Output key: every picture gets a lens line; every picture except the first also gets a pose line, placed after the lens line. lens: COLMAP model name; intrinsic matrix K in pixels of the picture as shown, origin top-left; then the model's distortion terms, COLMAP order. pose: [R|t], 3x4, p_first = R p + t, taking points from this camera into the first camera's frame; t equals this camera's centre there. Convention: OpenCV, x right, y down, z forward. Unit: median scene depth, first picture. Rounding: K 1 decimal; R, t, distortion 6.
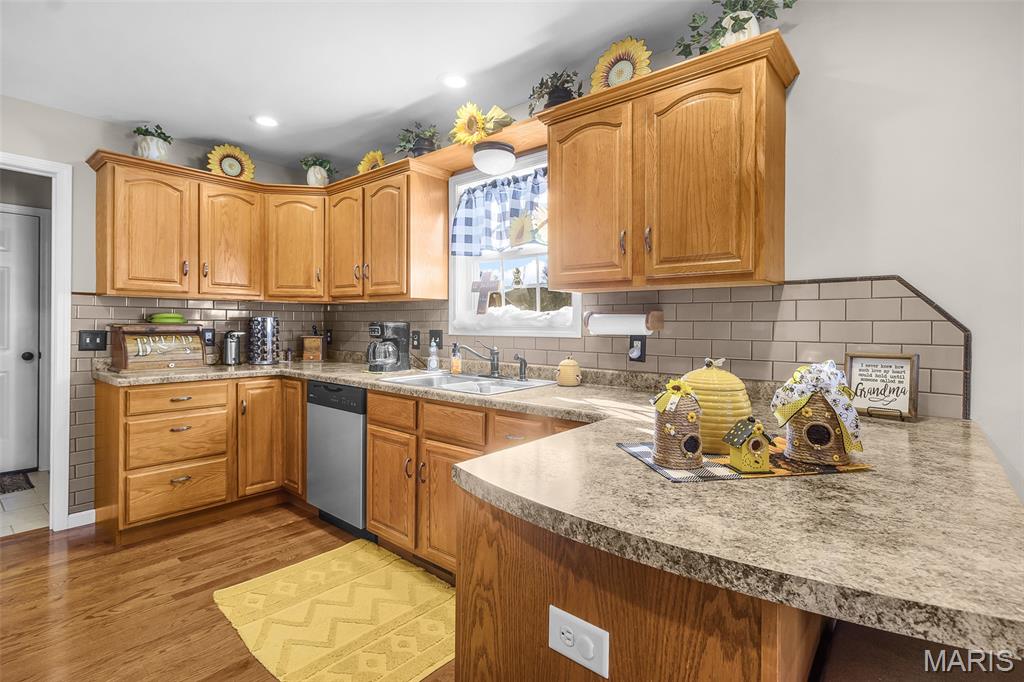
lens RADIAL K [[494.8, 0, 537.6], [0, 494.8, 326.3], [0, 0, 1]] dist [0.004296, 0.001705]
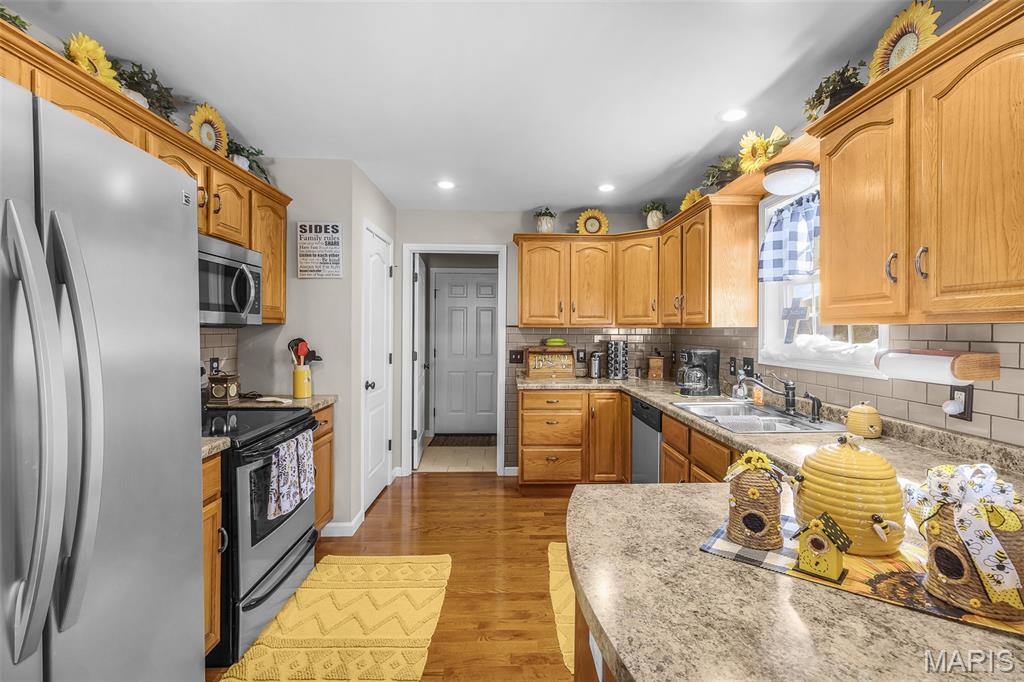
lens RADIAL K [[494.8, 0, 519.1], [0, 494.8, 333.8], [0, 0, 1]] dist [0.004296, 0.001705]
pose [[0.648832, 0.002644, -0.760927, 0.281935], [-0.001777, 0.999997, 0.001959, -0.046941], [0.760930, 0.000081, 0.648834, 0.016240]]
